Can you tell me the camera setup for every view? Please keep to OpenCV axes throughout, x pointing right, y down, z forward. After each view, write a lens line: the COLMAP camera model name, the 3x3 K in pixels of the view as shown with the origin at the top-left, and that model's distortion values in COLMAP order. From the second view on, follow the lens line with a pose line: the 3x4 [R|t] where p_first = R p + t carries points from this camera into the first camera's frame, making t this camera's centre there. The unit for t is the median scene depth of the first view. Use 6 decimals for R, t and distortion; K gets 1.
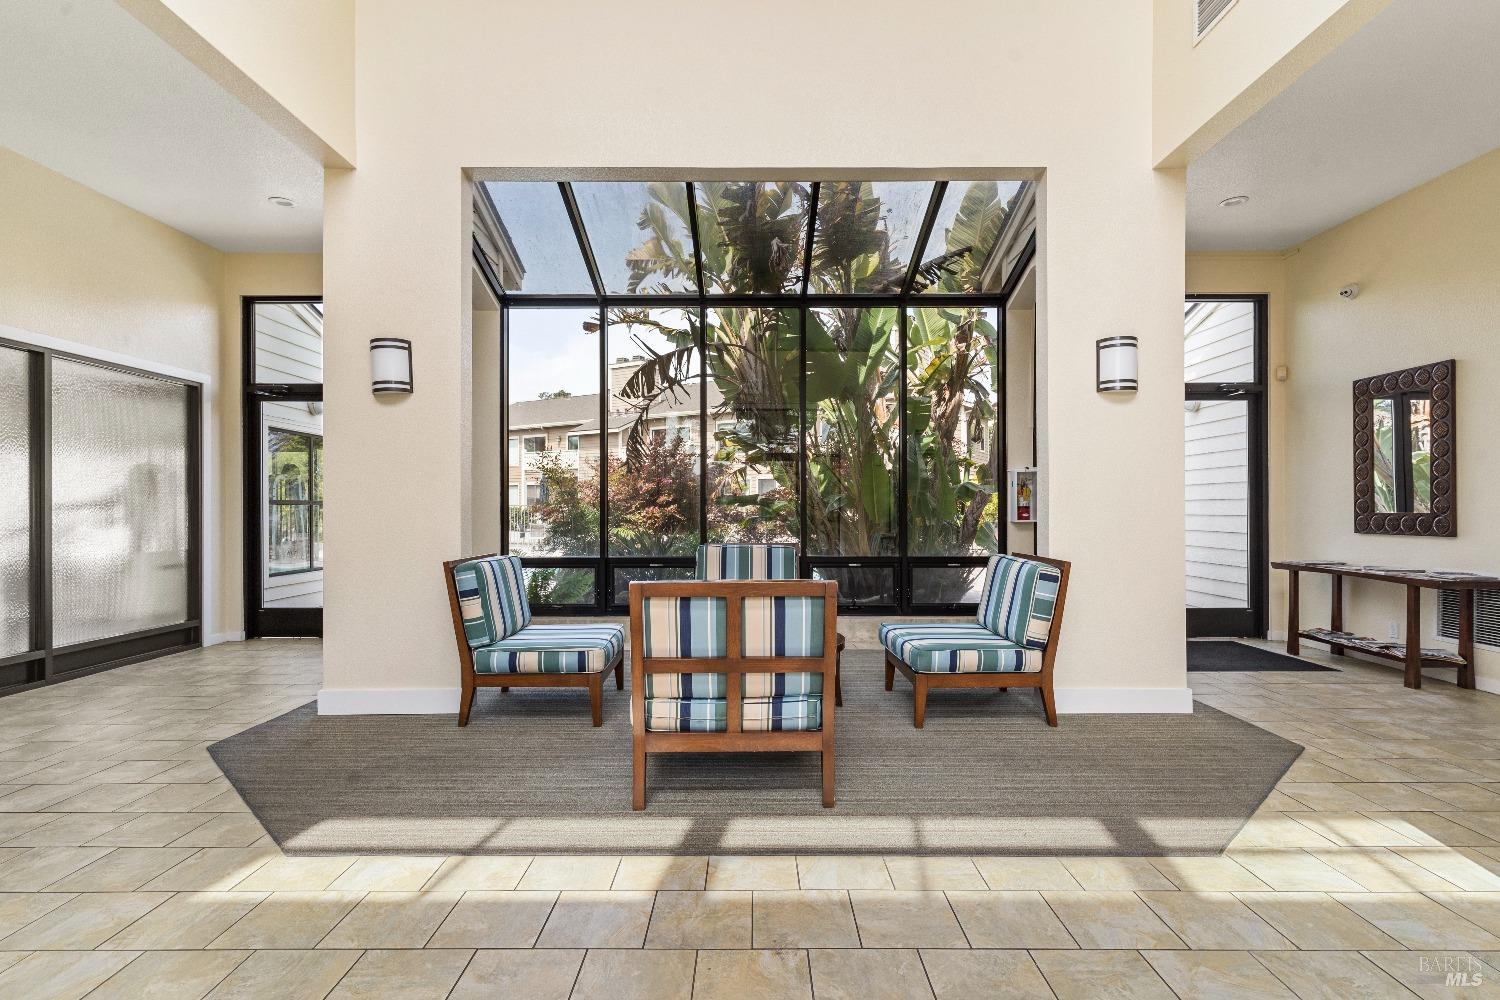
lens RADIAL K [[723.6, 0, 748.1], [0, 723.6, 514.5], [0, 0, 1]] dist [0.000759, 0.000003]
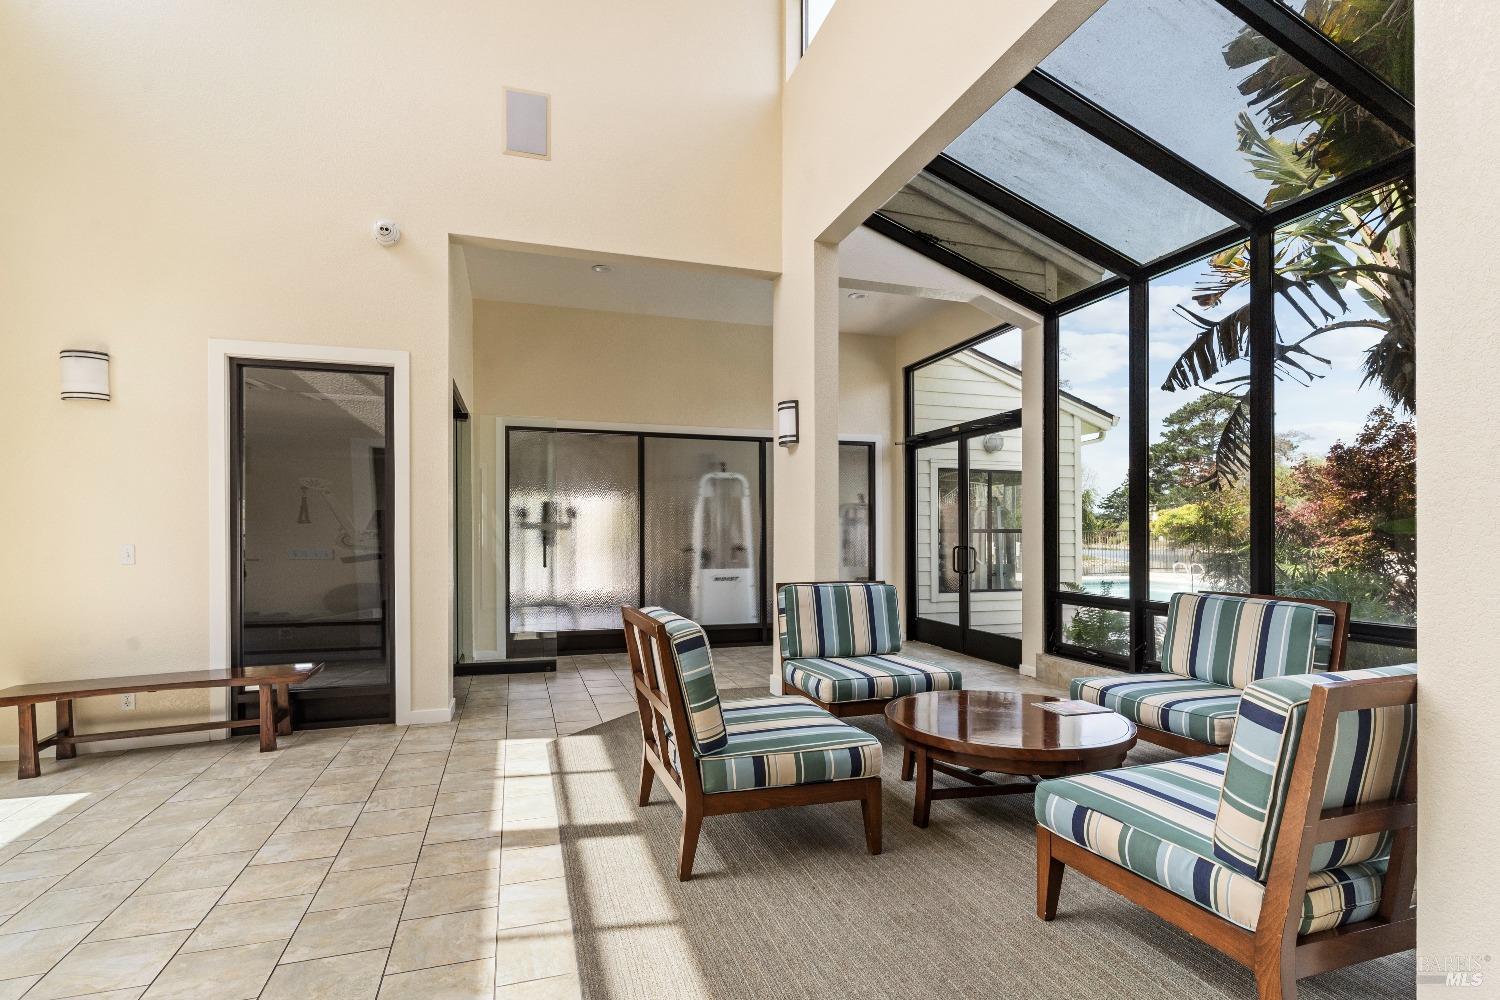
lens RADIAL K [[725.7, 0, 748.1], [0, 725.7, 536.3], [0, 0, 1]] dist [0.027302, 0.000103]
pose [[0.306087, 0.006852, -0.951979, 0.729500], [-0.011010, 0.999933, 0.003657, -0.014450], [0.951940, 0.009362, 0.306142, 0.587569]]
